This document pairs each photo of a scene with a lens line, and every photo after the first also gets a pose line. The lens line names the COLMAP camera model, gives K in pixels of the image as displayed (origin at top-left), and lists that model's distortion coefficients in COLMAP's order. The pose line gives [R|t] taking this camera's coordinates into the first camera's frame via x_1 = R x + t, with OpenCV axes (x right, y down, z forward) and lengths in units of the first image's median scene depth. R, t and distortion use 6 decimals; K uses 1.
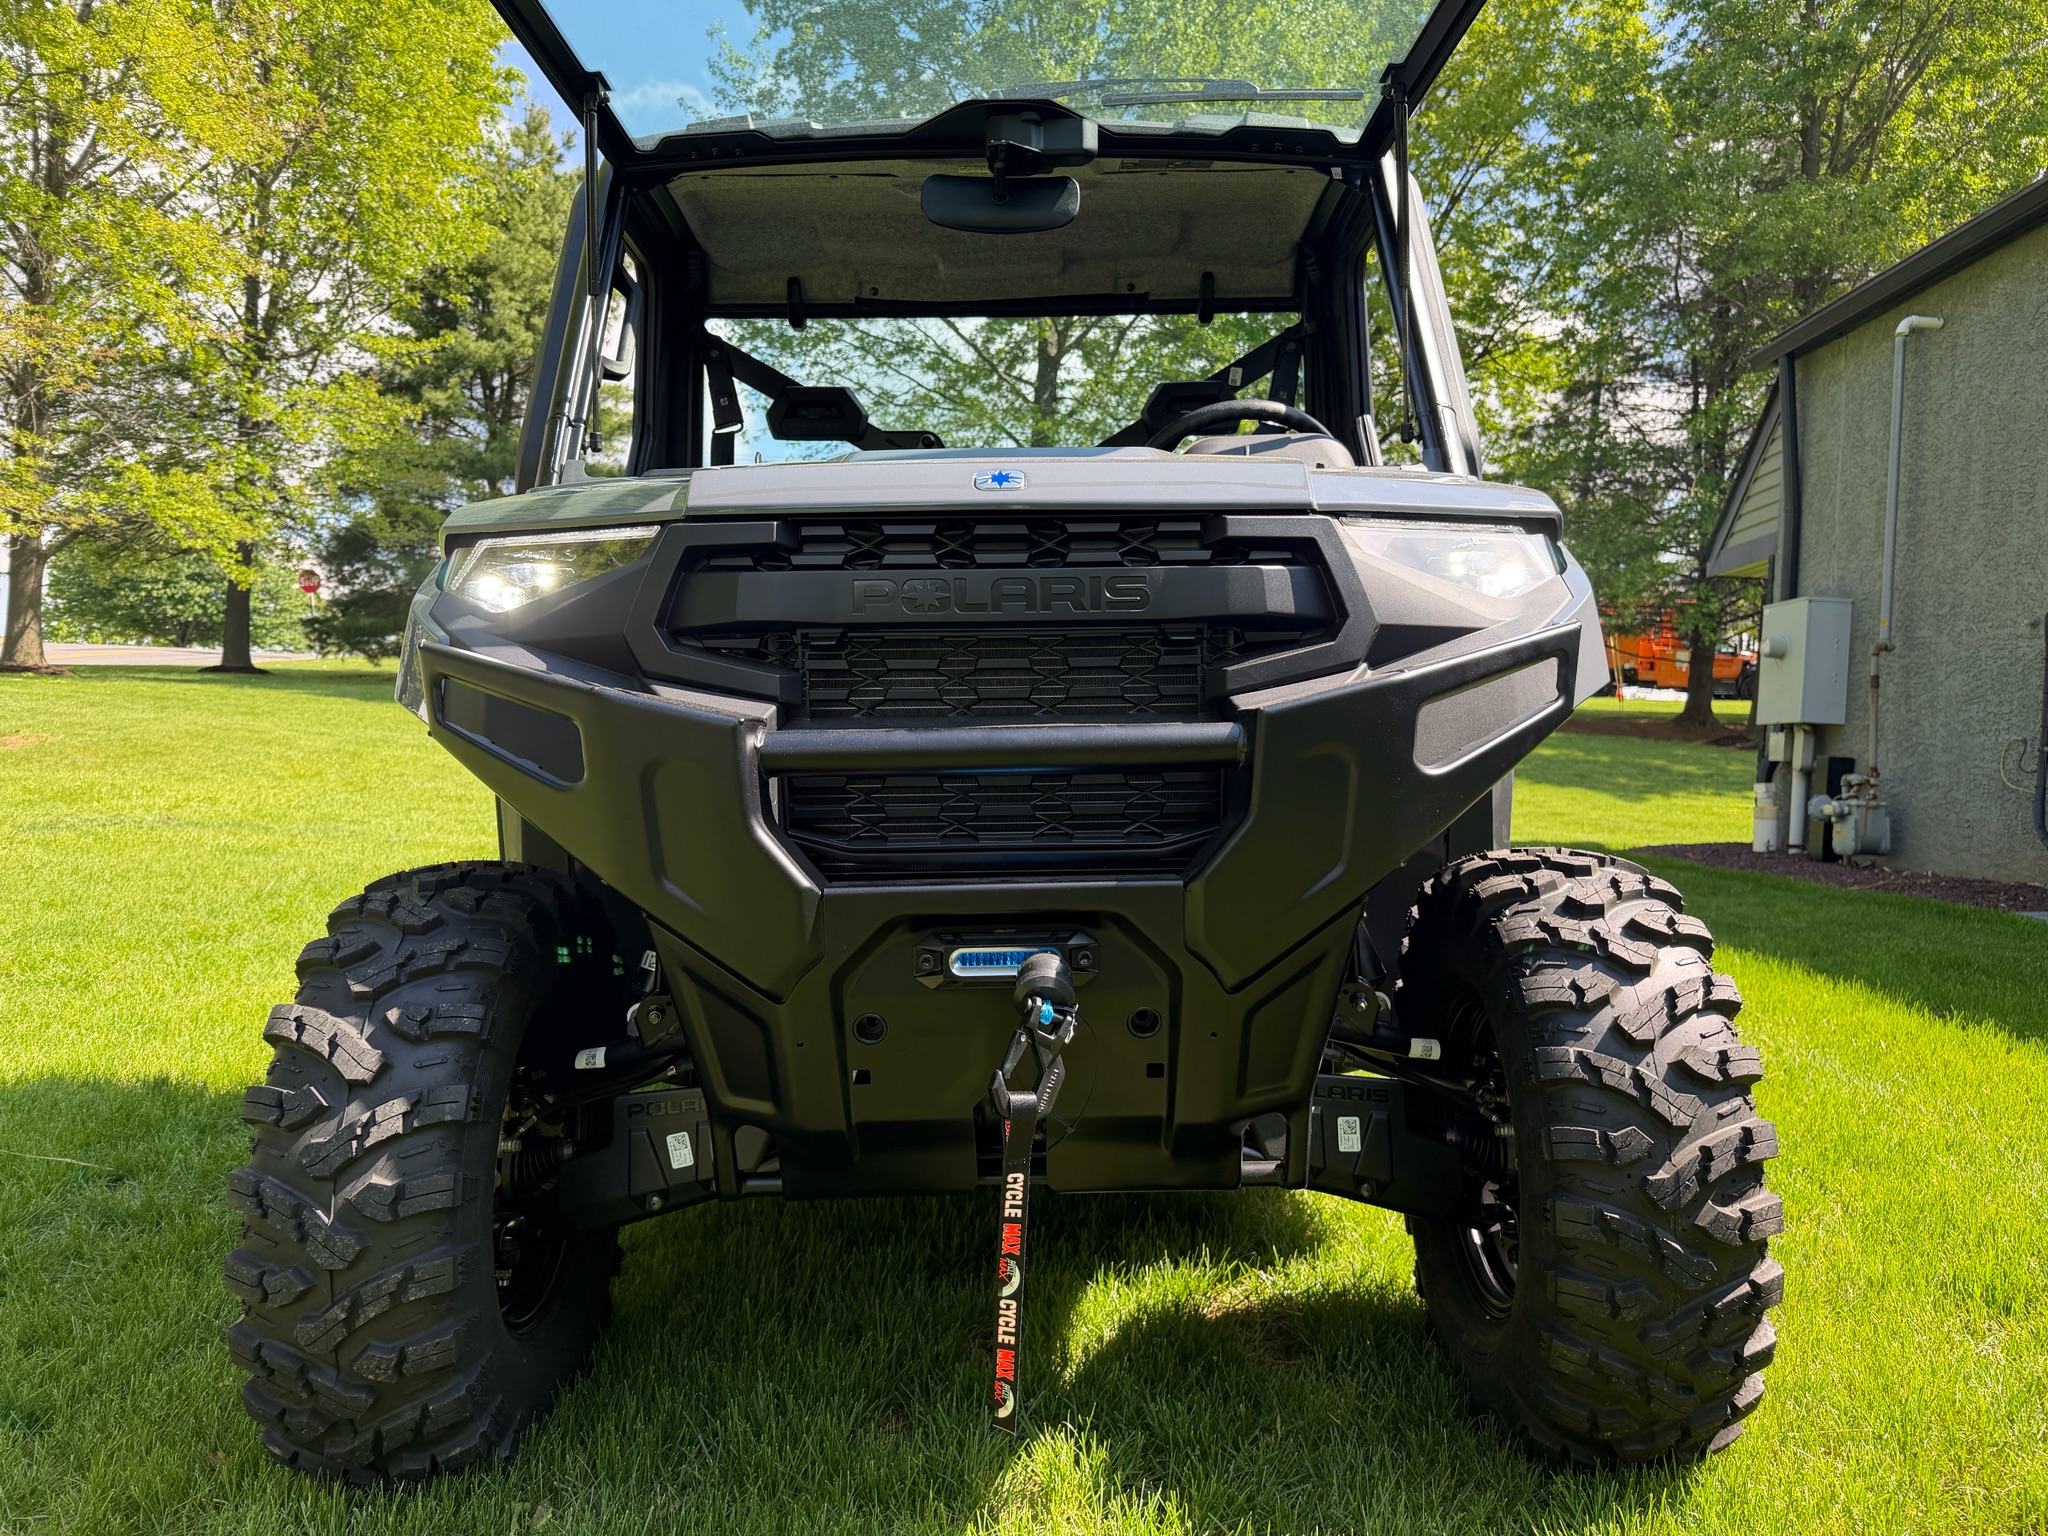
lens RADIAL K [[1444.0, 0, 1033.1], [0, 1444.0, 775.2], [0, 0, 1]] dist [0.042535, -0.051891]
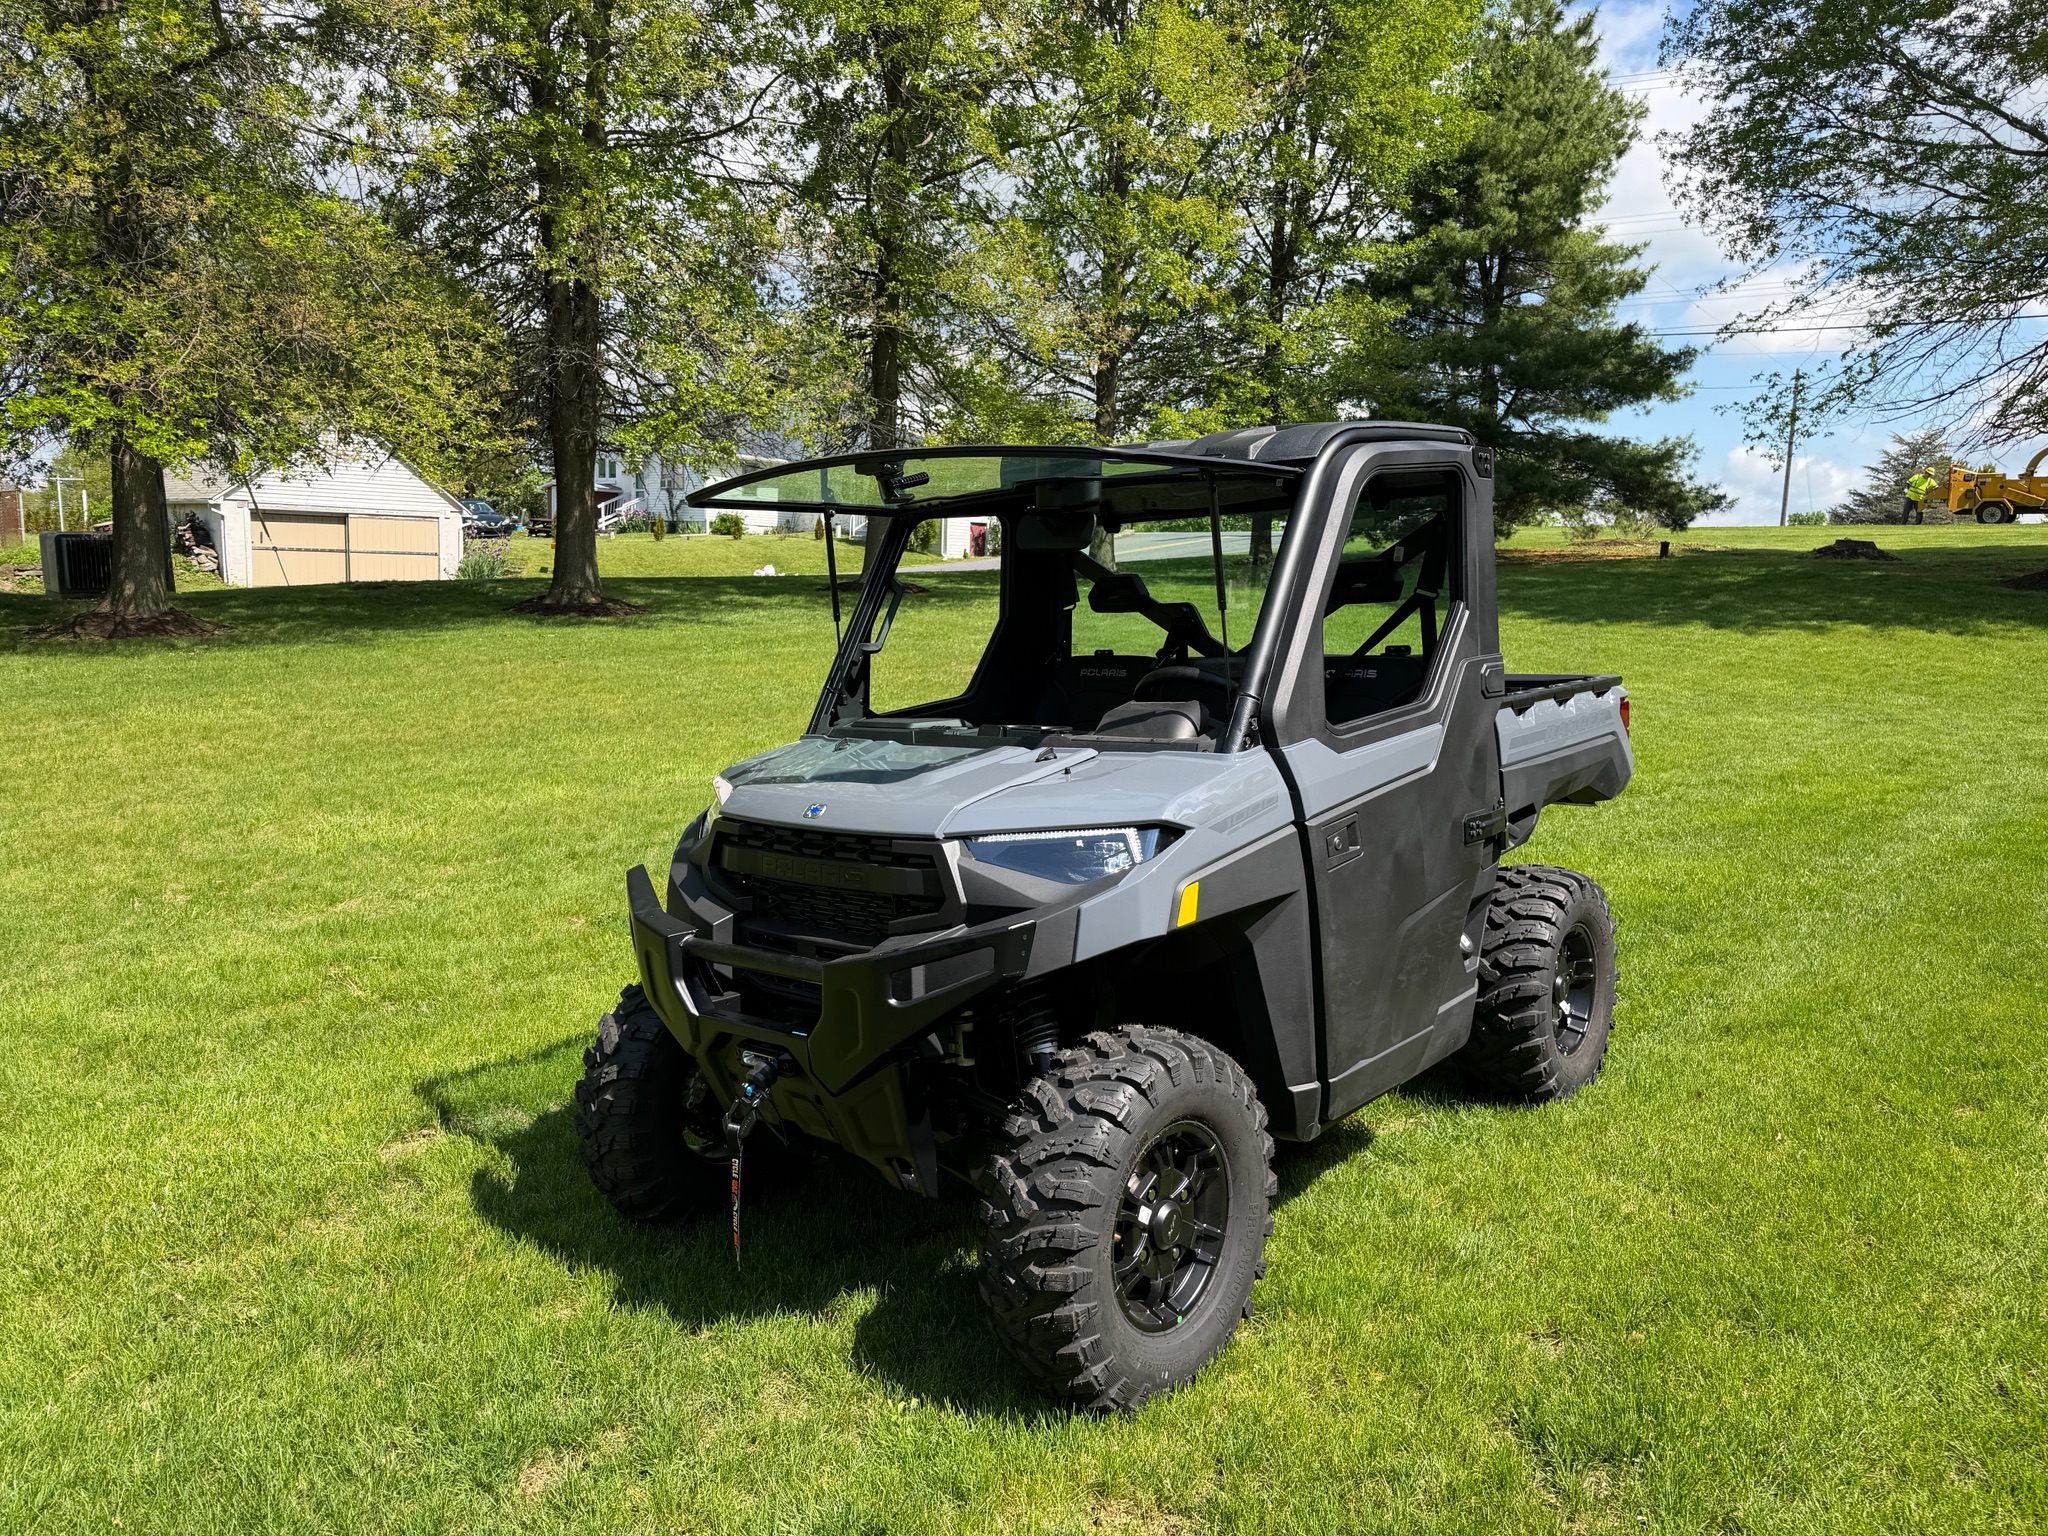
lens RADIAL K [[1444.0, 0, 1026.0], [0, 1444.0, 777.8], [0, 0, 1]] dist [0.042535, -0.051891]
pose [[0.756592, 0.066226, -0.650525, 0.243303], [0.006093, 0.994101, 0.108289, -0.076365], [0.653859, -0.085894, 0.751725, -0.046176]]
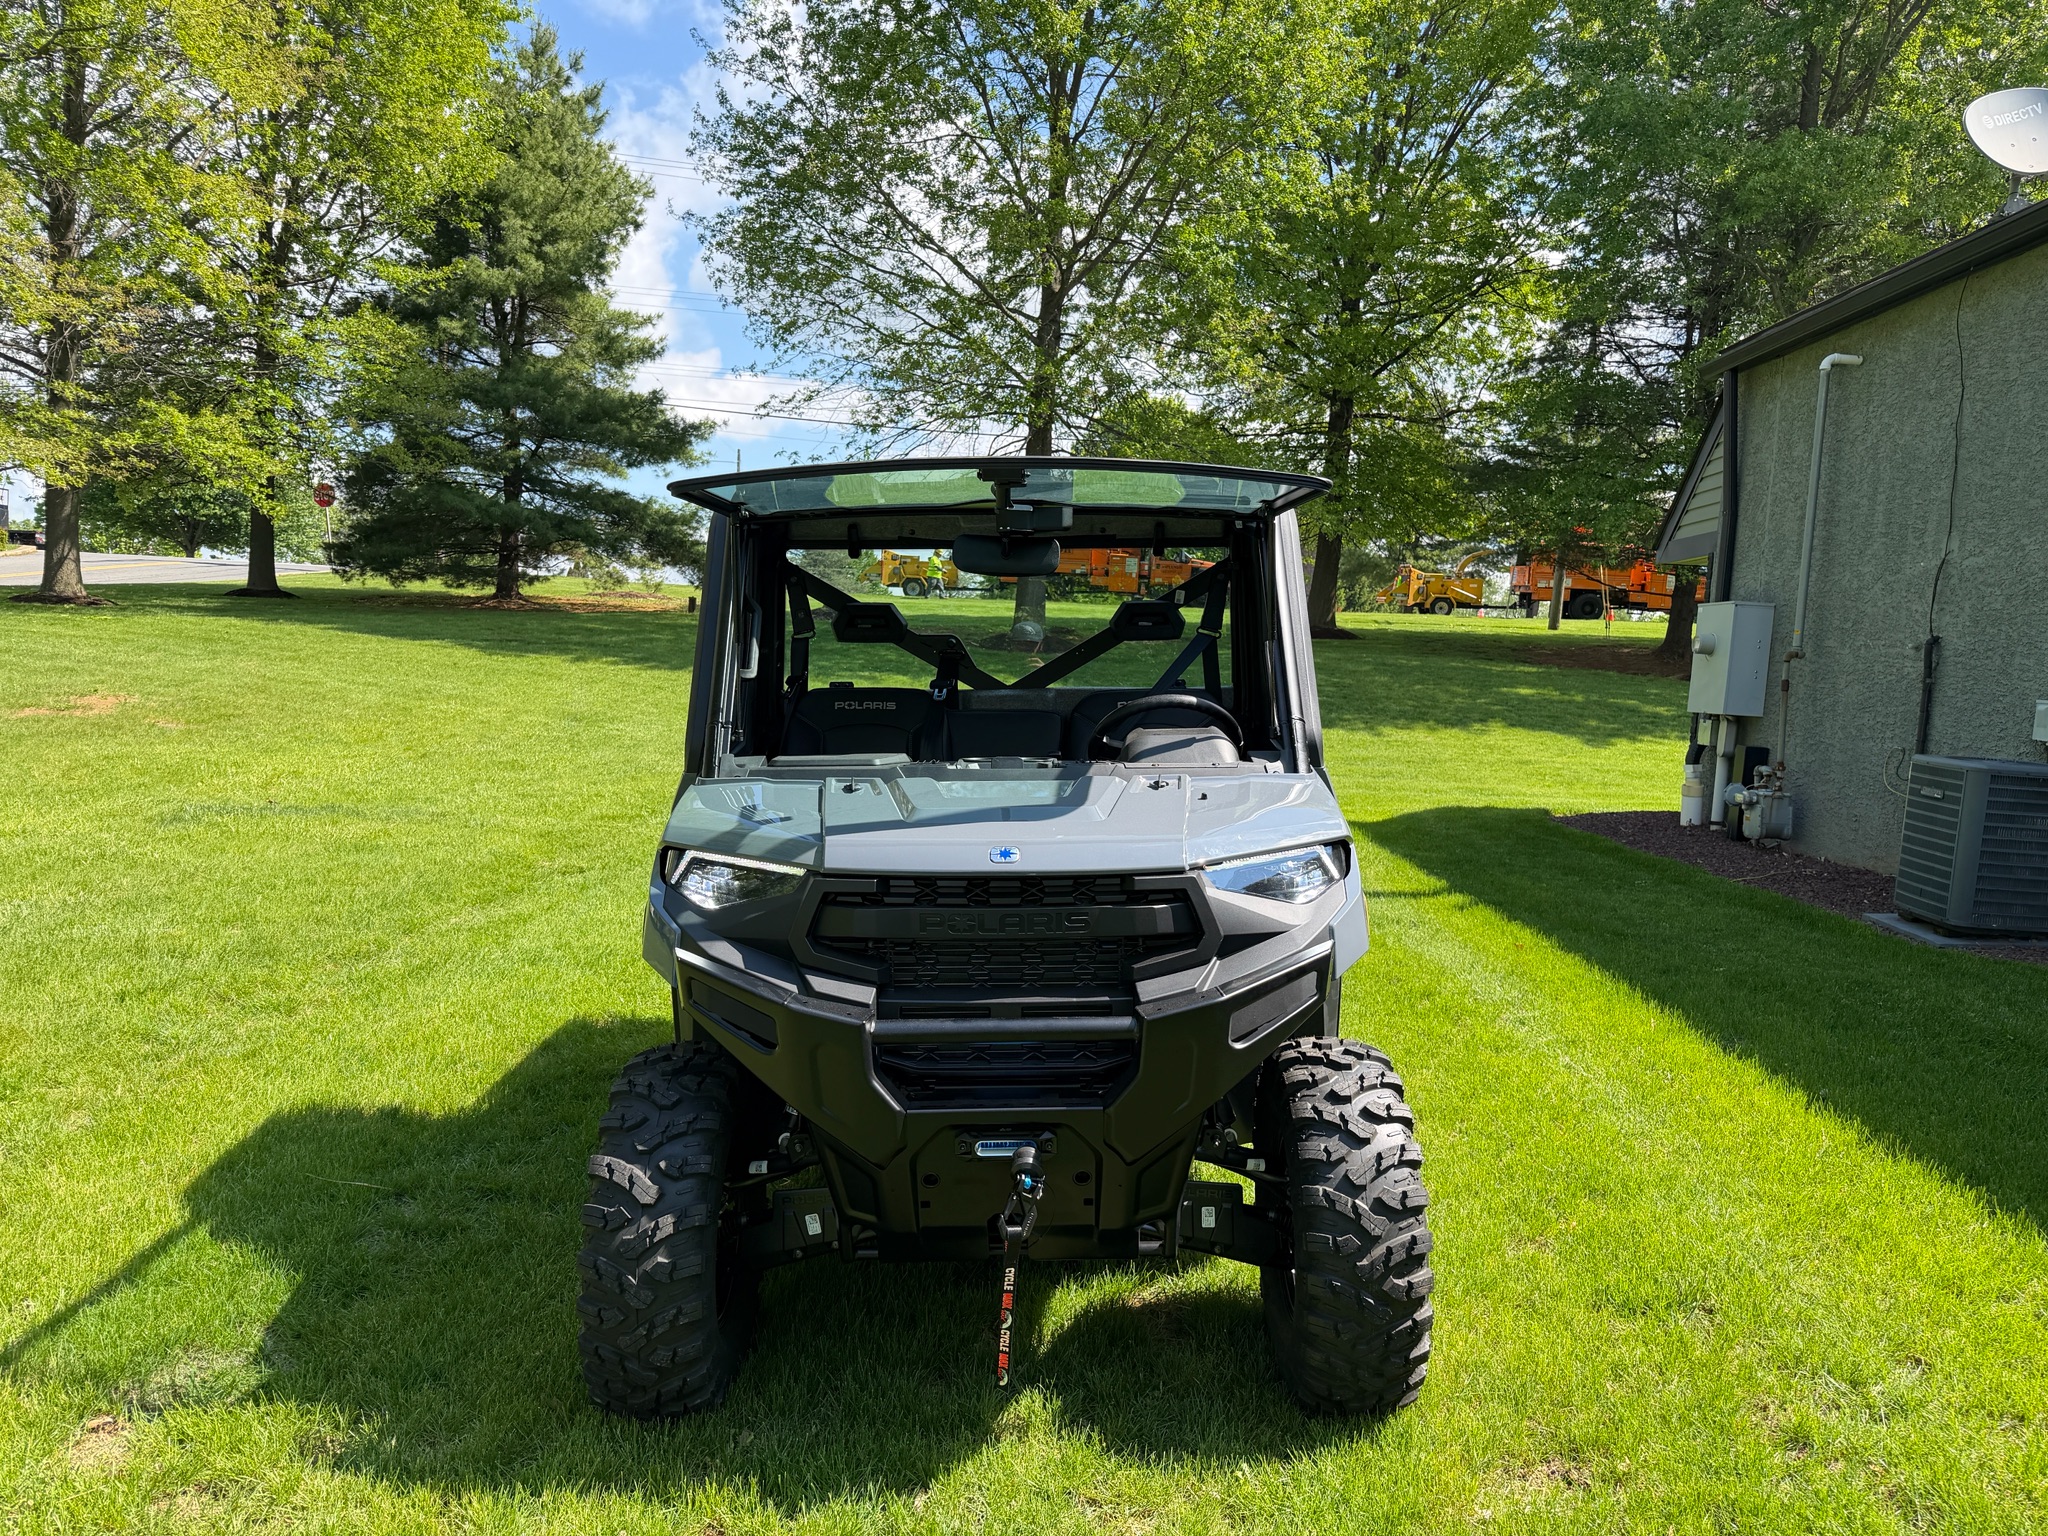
lens RADIAL K [[1444.0, 0, 1038.5], [0, 1444.0, 775.7], [0, 0, 1]] dist [0.042535, -0.051891]
pose [[0.999951, 0.009381, 0.003262, 0.001765], [-0.009592, 0.997339, 0.072269, -0.070397], [-0.002576, -0.072296, 0.997380, -0.117858]]
